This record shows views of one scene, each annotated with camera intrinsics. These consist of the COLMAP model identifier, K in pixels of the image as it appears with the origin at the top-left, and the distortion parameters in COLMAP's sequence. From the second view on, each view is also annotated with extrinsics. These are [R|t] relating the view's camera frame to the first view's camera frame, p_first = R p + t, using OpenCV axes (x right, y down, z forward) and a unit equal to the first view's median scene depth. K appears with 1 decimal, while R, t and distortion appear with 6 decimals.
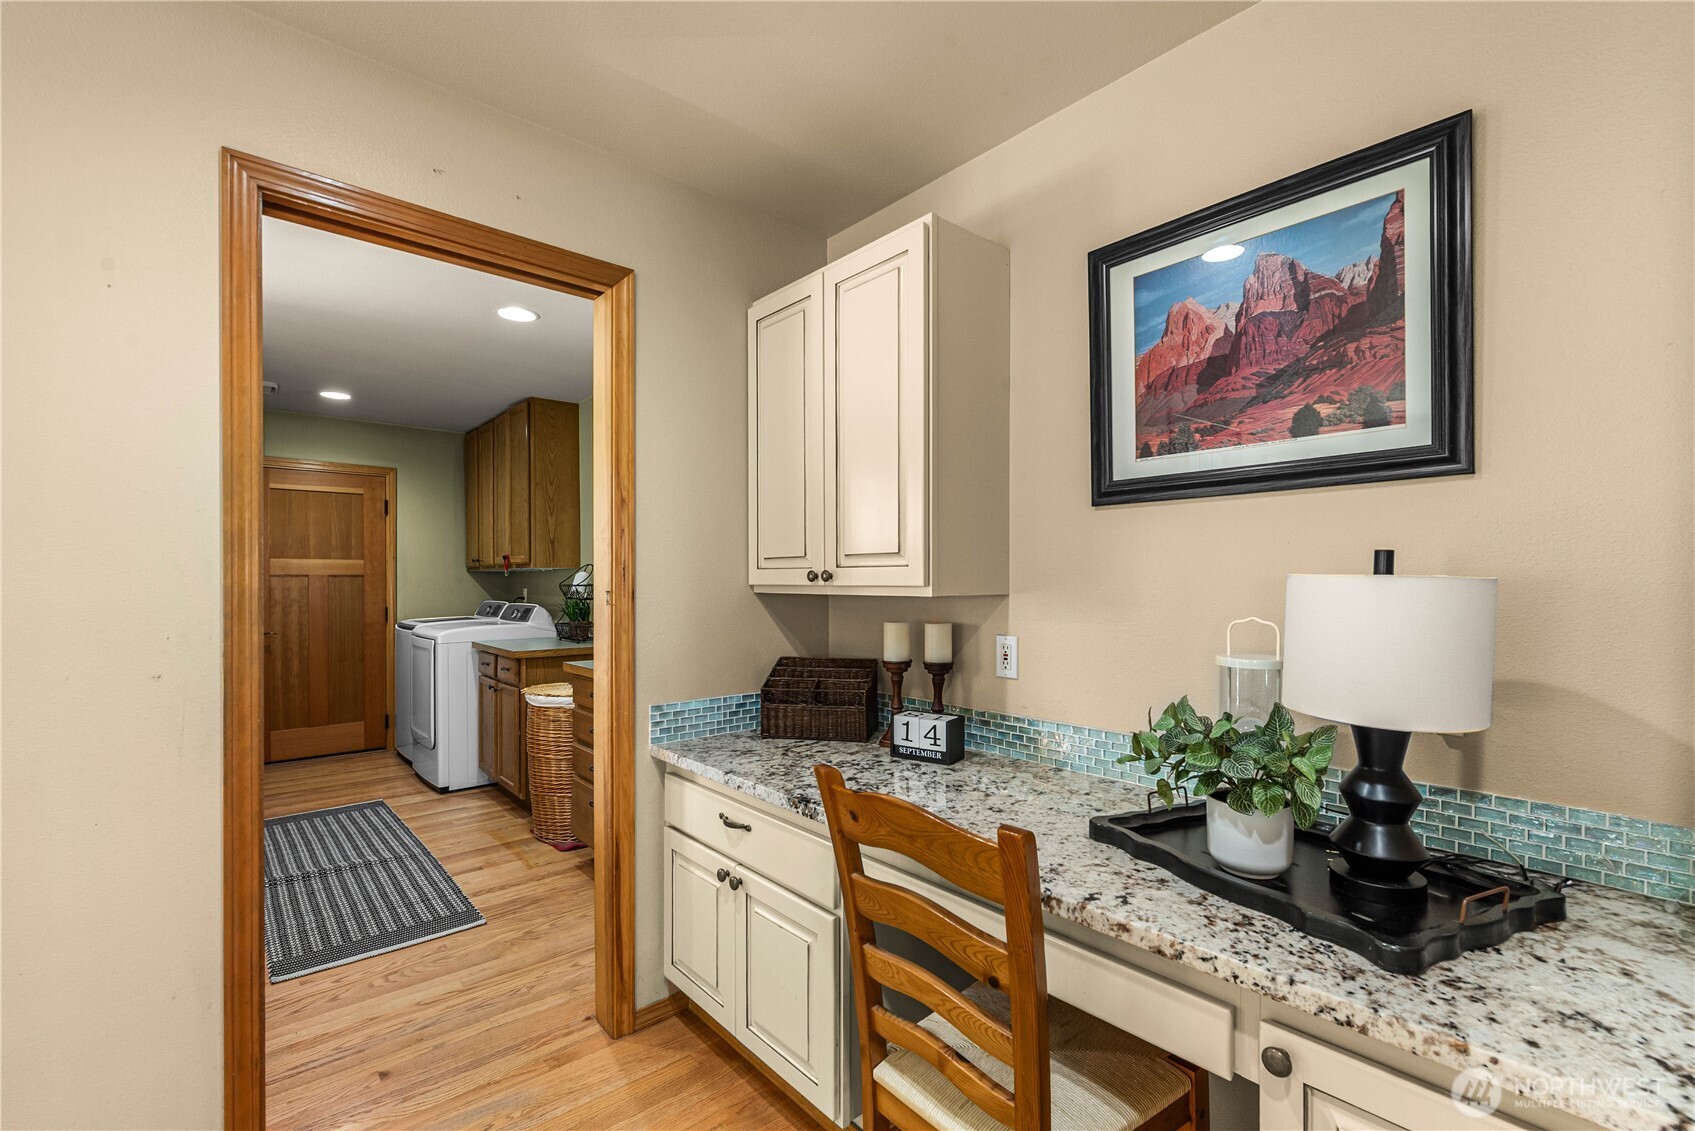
lens RADIAL K [[736.3, 0, 847.8], [0, 736.3, 580.2], [0, 0, 1]] dist [0.001947, -0.001453]
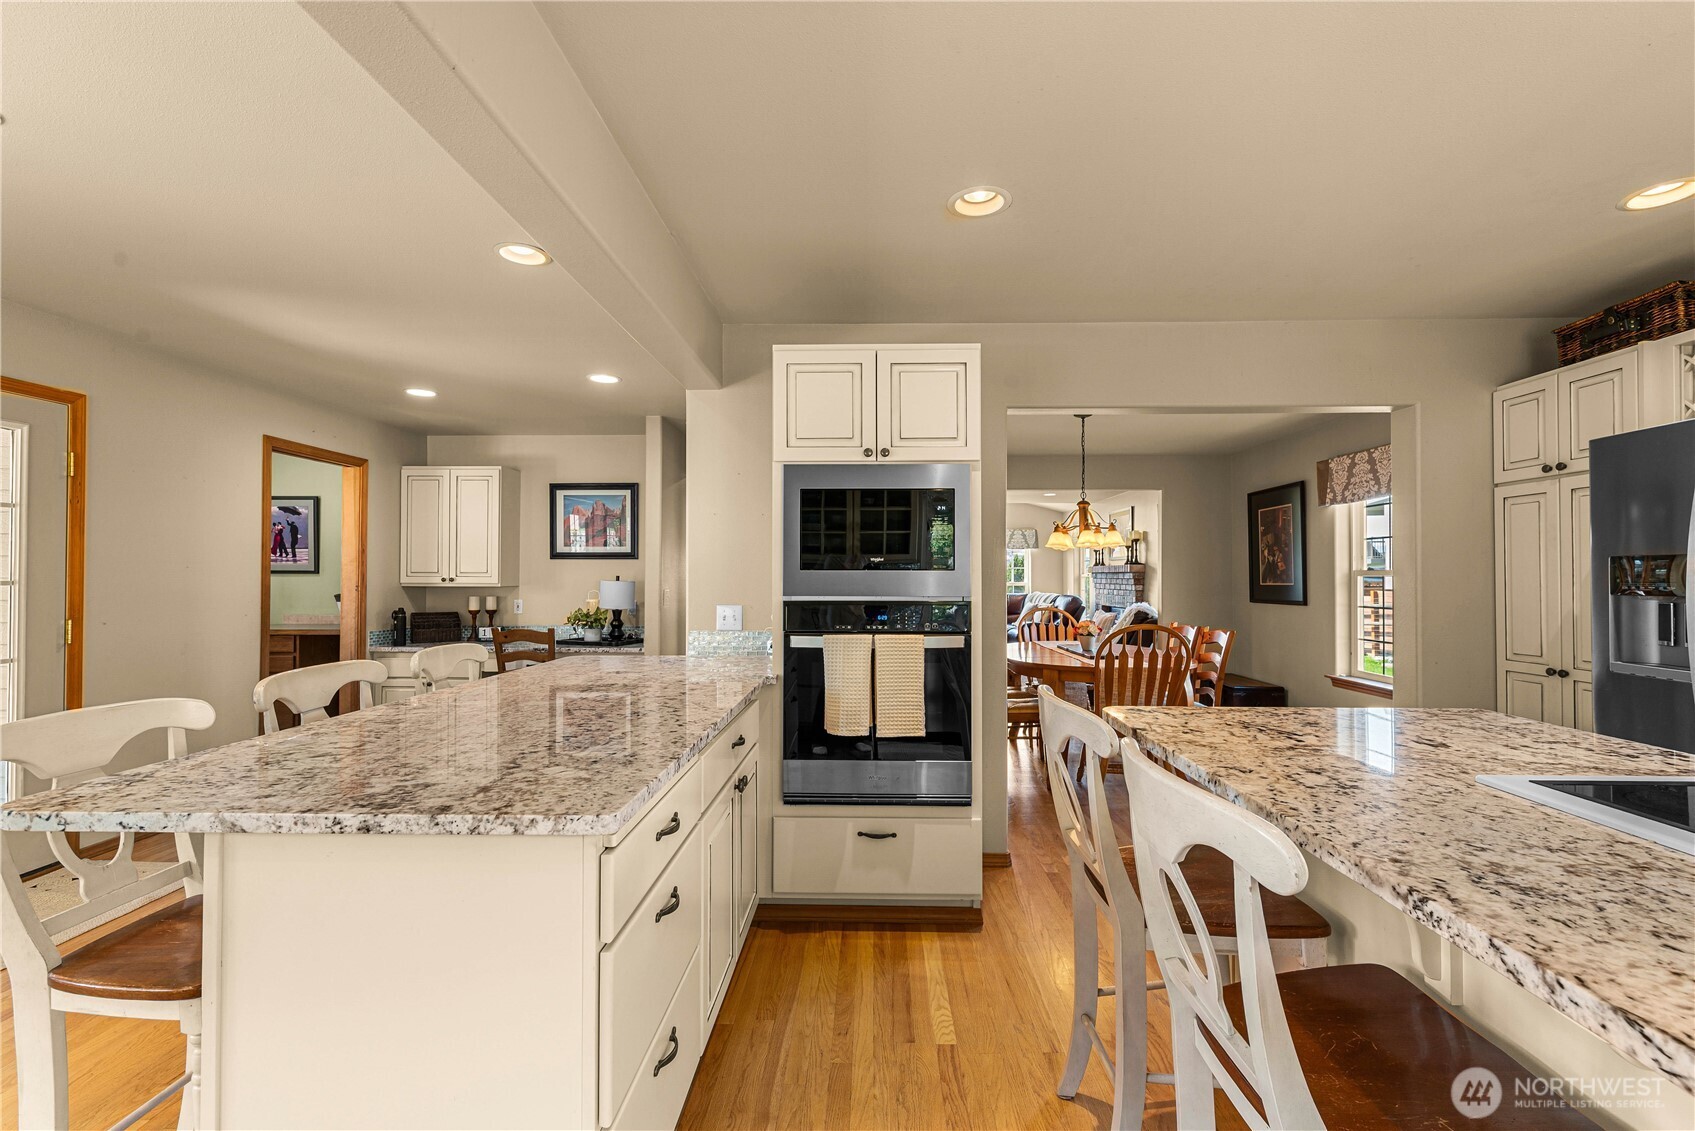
lens RADIAL K [[736.3, 0, 854.9], [0, 736.3, 568.4], [0, 0, 1]] dist [0.001947, -0.001453]
pose [[0.676951, 0.012000, 0.735930, -0.483542], [-0.003247, 0.999906, -0.013317, -0.007404], [-0.736021, 0.006626, 0.676926, -0.924772]]
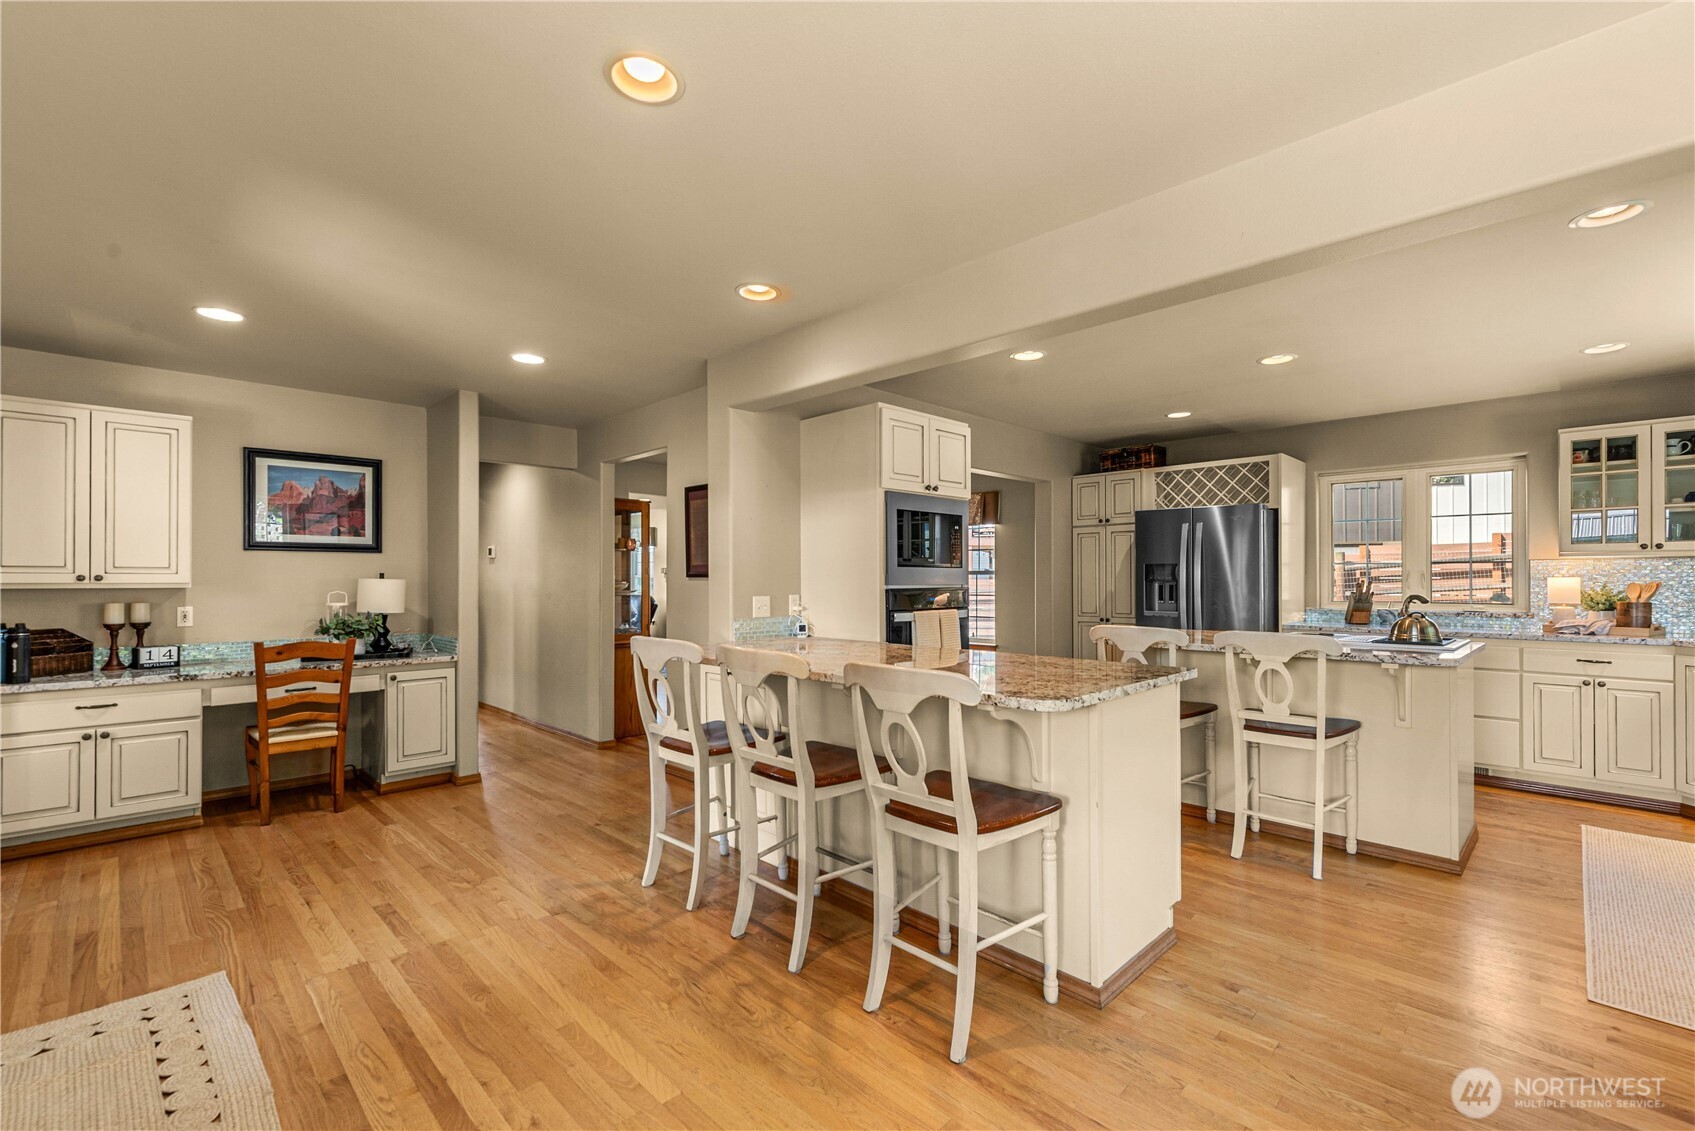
lens RADIAL K [[736.3, 0, 845.3], [0, 736.3, 579.9], [0, 0, 1]] dist [0.001947, -0.001453]
pose [[-0.069493, 0.000594, 0.997582, -0.924646], [0.001288, 0.999999, -0.000506, 0.001209], [-0.997582, 0.001250, -0.069494, -0.339658]]
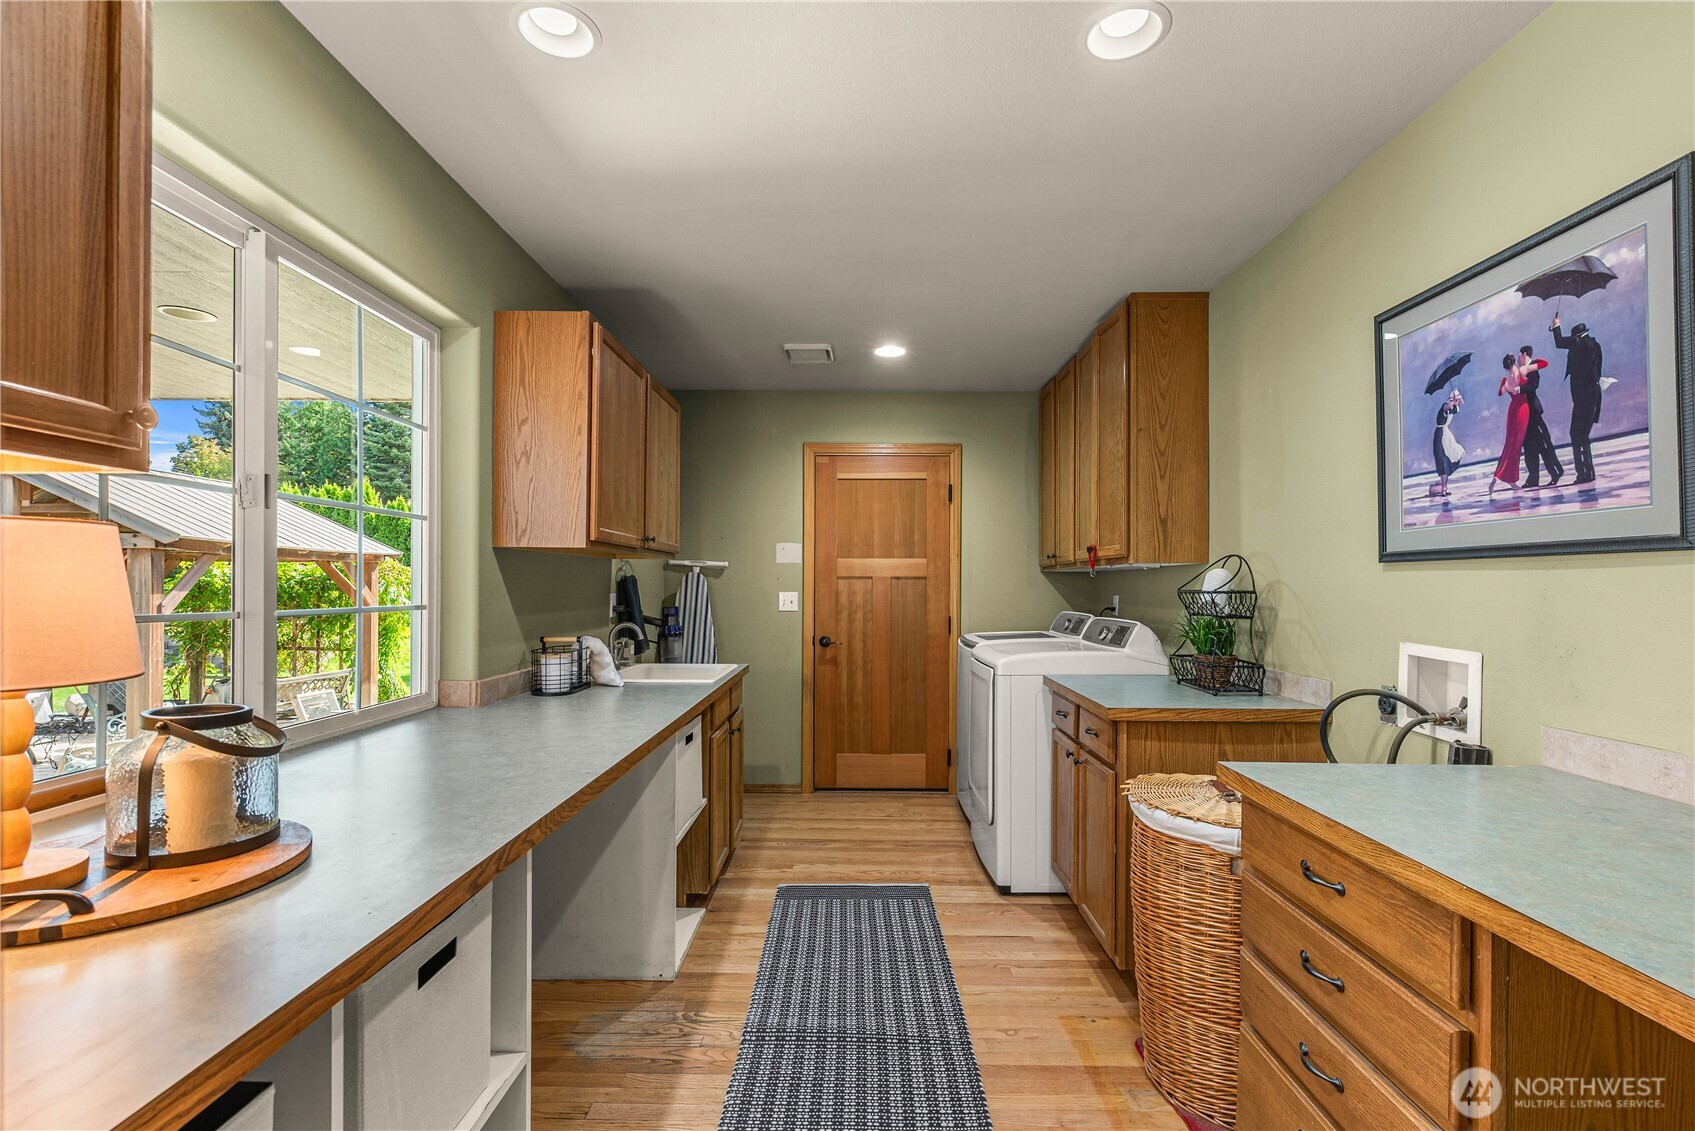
lens RADIAL K [[783.5, 0, 853.0], [0, 783.5, 588.1], [0, 0, 1]] dist [0.002272, -0.000170]
pose [[0.750924, 0.007335, -0.660348, -0.181327], [-0.005351, 0.999973, 0.005022, 0.002094], [0.660367, -0.000238, 0.750943, 0.373589]]
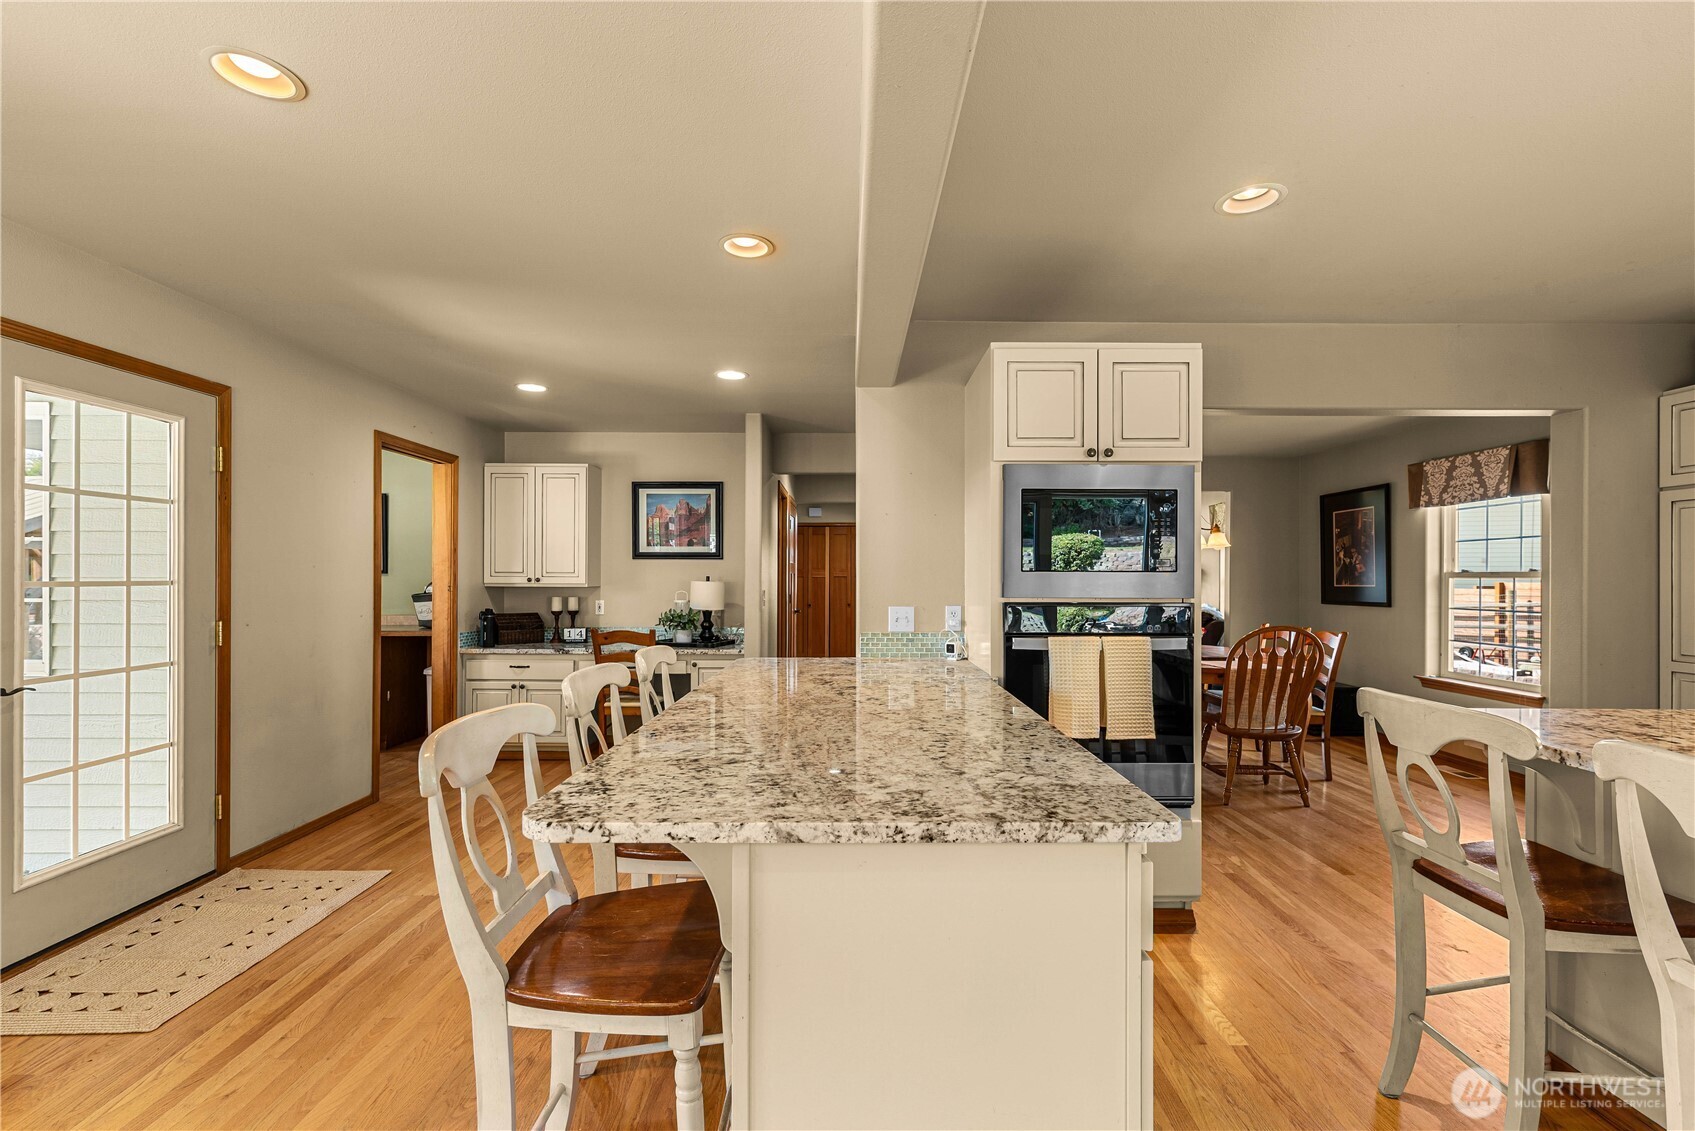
lens RADIAL K [[736.3, 0, 846.7], [0, 736.3, 582.4], [0, 0, 1]] dist [0.001947, -0.001453]
pose [[0.656686, 0.000140, 0.754164, -0.617562], [-0.005508, 0.999974, 0.004610, -0.006737], [-0.754144, -0.007181, 0.656670, -0.763175]]
